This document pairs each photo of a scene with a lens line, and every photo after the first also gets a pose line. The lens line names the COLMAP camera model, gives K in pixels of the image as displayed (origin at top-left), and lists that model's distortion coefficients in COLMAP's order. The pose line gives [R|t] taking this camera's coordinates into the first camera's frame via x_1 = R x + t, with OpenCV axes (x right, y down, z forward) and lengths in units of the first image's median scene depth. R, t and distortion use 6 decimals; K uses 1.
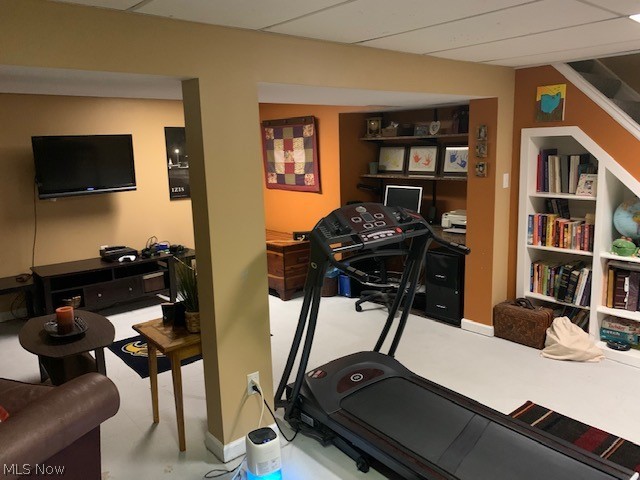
lens RADIAL K [[487.7, 0, 317.3], [0, 487.7, 237.4], [0, 0, 1]] dist [0.020354, -0.019642]
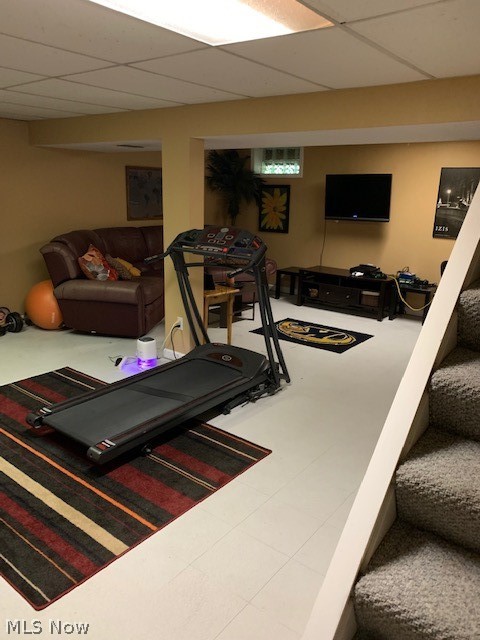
lens RADIAL K [[487.7, 0, 238.8], [0, 487.7, 322.1], [0, 0, 1]] dist [0.020354, -0.019642]
pose [[0.213535, 0.293770, -0.931720, 0.739574], [-0.216009, 0.944309, 0.248234, -0.083579], [0.952755, 0.148254, 0.265100, 0.373698]]
